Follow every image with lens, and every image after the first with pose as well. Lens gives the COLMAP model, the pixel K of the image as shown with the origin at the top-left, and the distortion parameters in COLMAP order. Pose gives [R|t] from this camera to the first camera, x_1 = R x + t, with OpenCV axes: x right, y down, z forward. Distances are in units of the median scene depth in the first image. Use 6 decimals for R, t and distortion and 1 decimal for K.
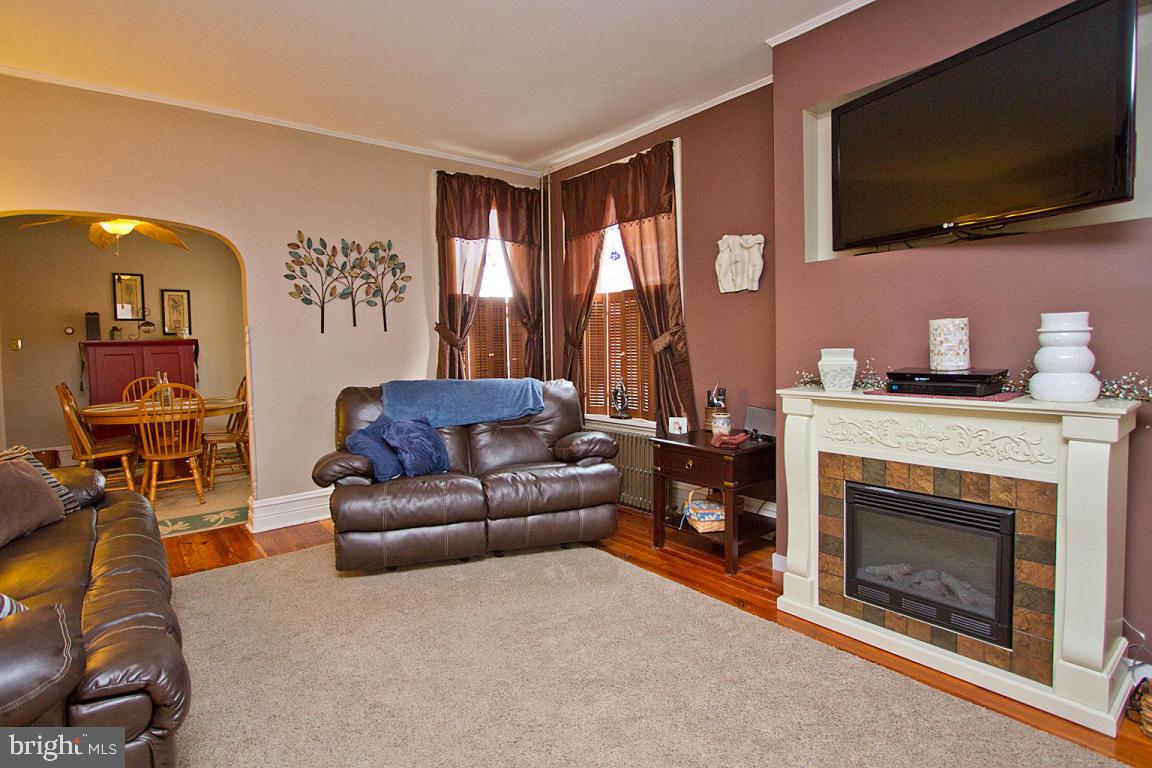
lens RADIAL K [[579.9, 0, 532.7], [0, 579.9, 369.5], [0, 0, 1]] dist [-0.018414, -0.000503]
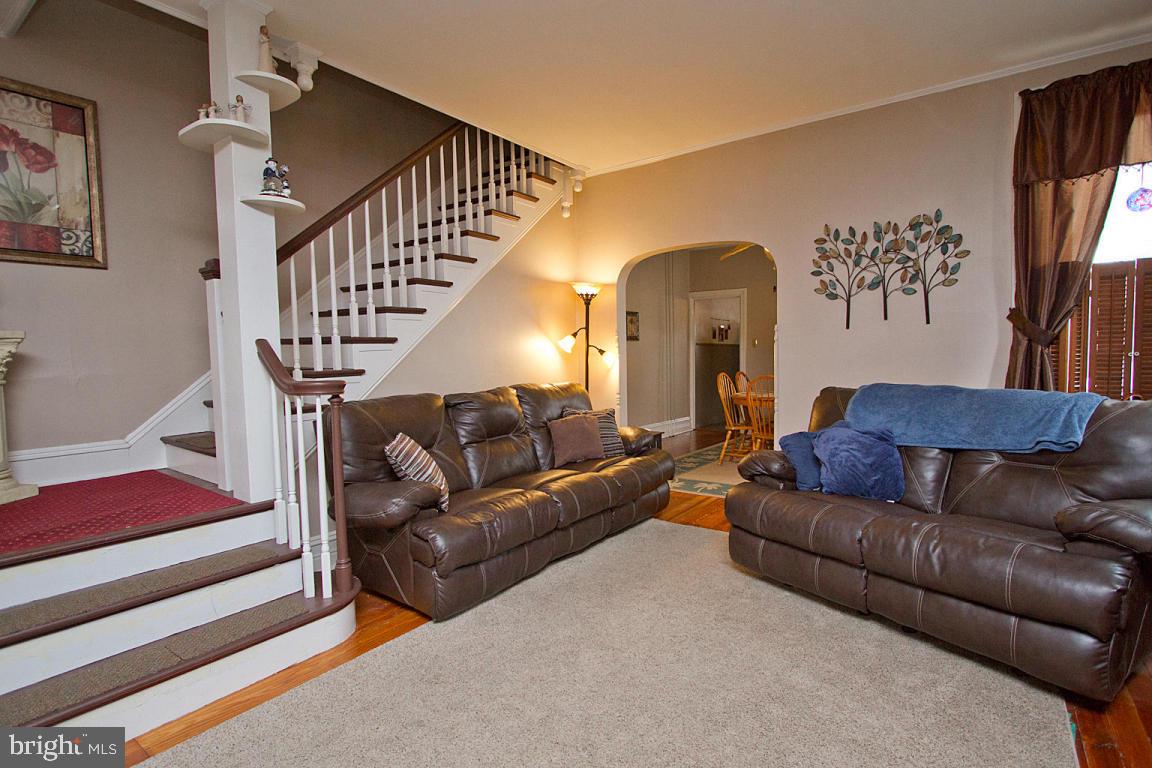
lens RADIAL K [[548.1, 0, 581.5], [0, 548.1, 389.5], [0, 0, 1]] dist [-0.013036, -0.000191]
pose [[0.308020, 0.070784, -0.948743, 0.343280], [-0.029790, 0.997457, 0.064747, -0.009000], [0.950913, 0.008319, 0.309346, 0.308198]]
